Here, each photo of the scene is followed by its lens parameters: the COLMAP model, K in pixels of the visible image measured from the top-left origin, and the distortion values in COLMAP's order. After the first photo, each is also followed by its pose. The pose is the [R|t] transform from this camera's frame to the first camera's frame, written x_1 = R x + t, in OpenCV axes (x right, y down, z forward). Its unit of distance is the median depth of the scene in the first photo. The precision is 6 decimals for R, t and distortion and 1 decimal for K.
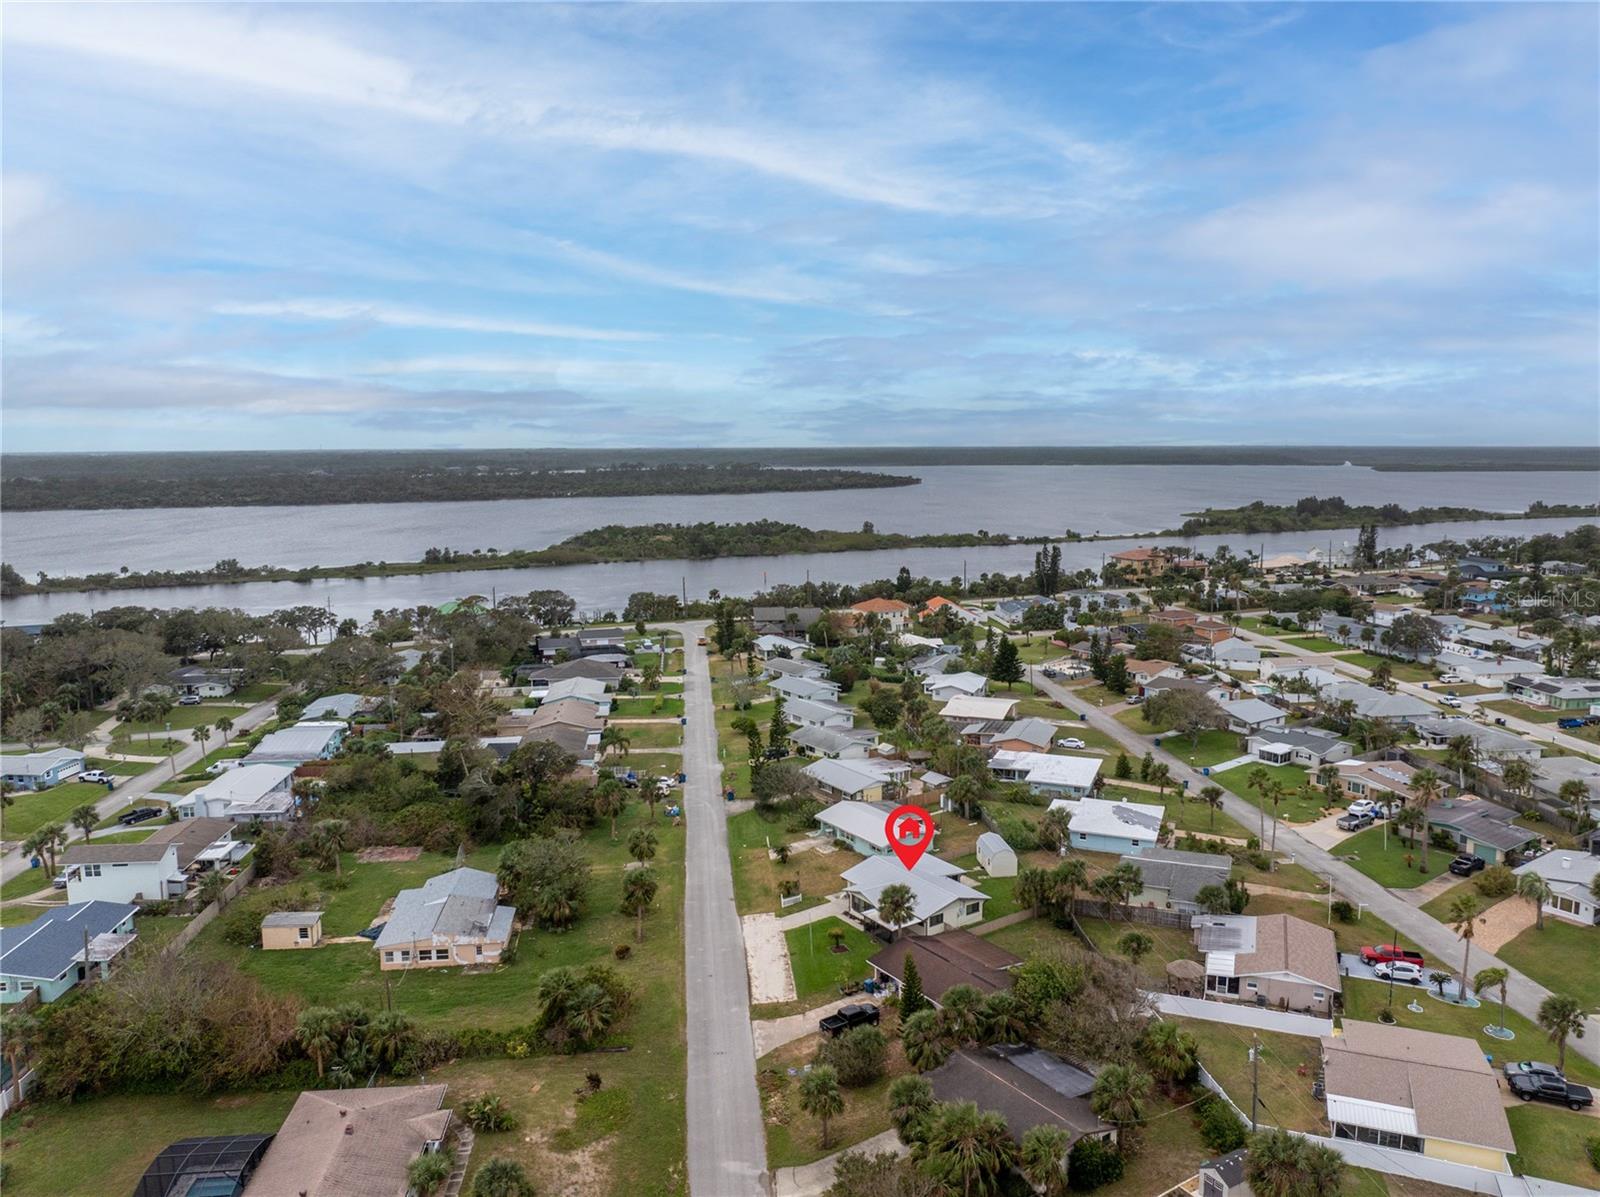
lens RADIAL K [[1128.7, 0, 809.6], [0, 1128.7, 590.8], [0, 0, 1]] dist [-0.024749, -0.020273]
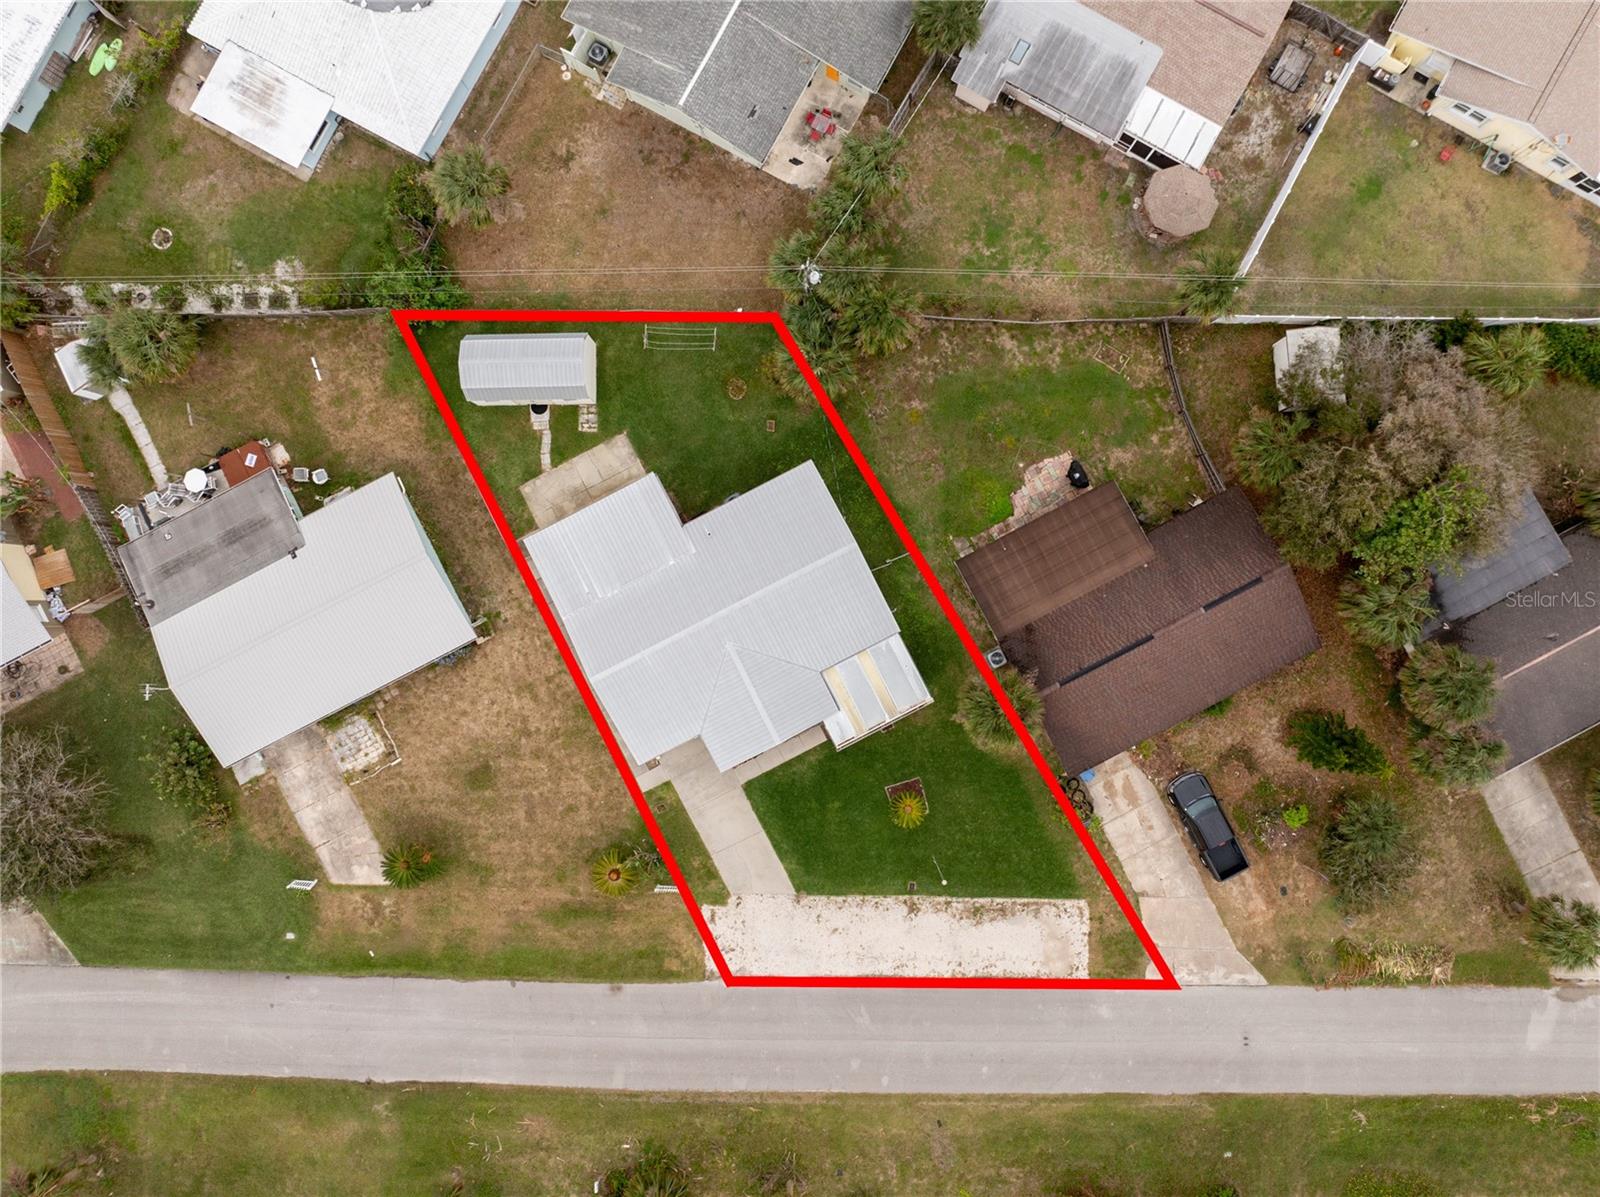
lens RADIAL K [[1128.7, 0, 809.6], [0, 1128.7, 590.8], [0, 0, 1]] dist [-0.024749, -0.020273]
pose [[0.121974, -0.992506, 0.007316, 0.123210], [0.139565, 0.024449, 0.989911, -0.216451], [-0.982672, -0.119723, 0.141501, 1.104829]]
